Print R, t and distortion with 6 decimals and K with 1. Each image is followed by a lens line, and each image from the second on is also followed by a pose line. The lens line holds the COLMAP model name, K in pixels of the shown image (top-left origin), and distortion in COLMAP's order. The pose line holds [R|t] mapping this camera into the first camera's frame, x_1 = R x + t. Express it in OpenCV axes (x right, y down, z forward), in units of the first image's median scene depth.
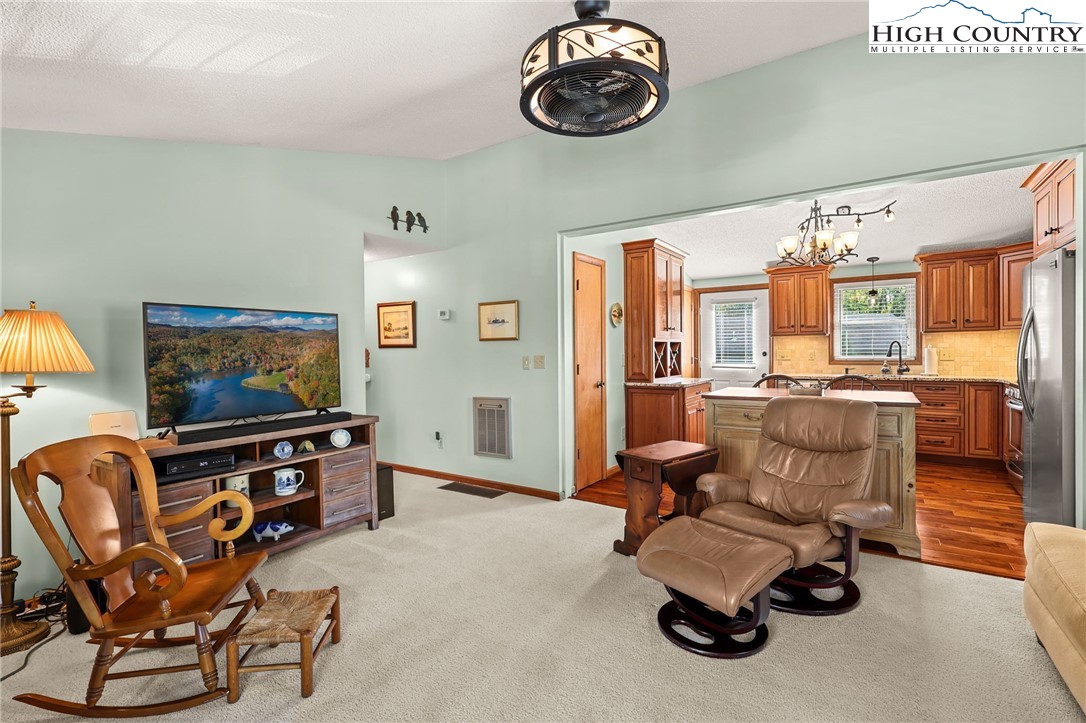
lens RADIAL K [[499.4, 0, 551.8], [0, 499.4, 355.9], [0, 0, 1]] dist [0.001344, 0.000015]
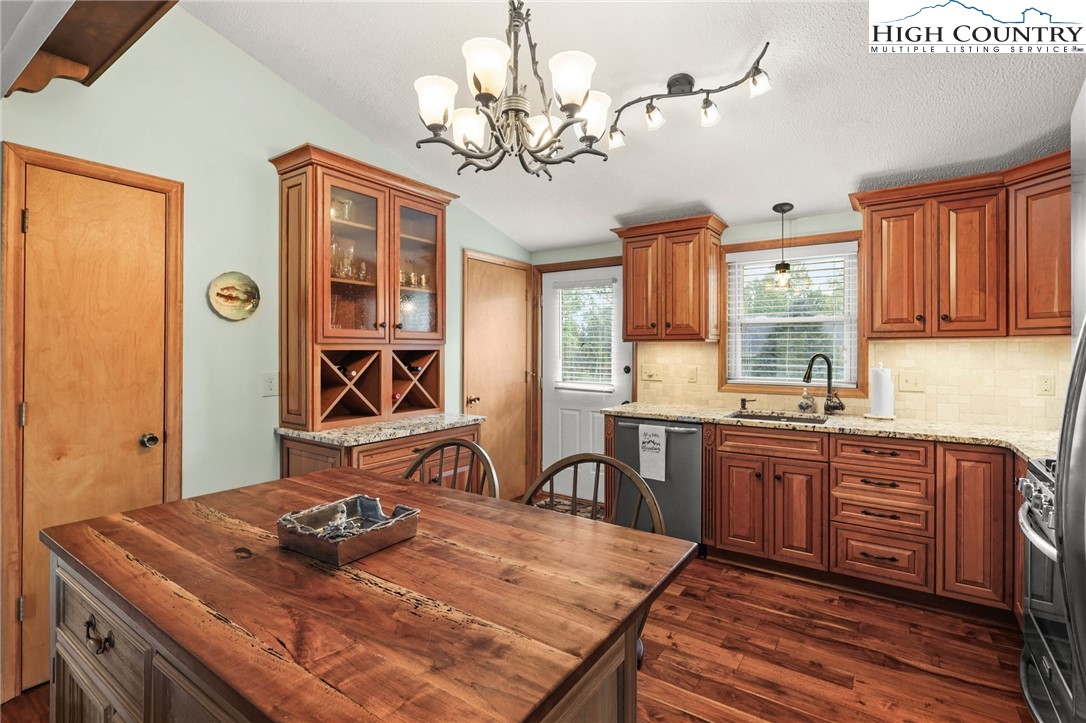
lens RADIAL K [[509.7, 0, 546.0], [0, 509.7, 346.9], [0, 0, 1]] dist [-0.001143, -0.000015]
pose [[0.999713, 0.014644, -0.018983, 0.456403], [-0.014916, 0.999787, -0.014295, -0.028691], [0.018769, 0.014574, 0.999718, 0.497075]]
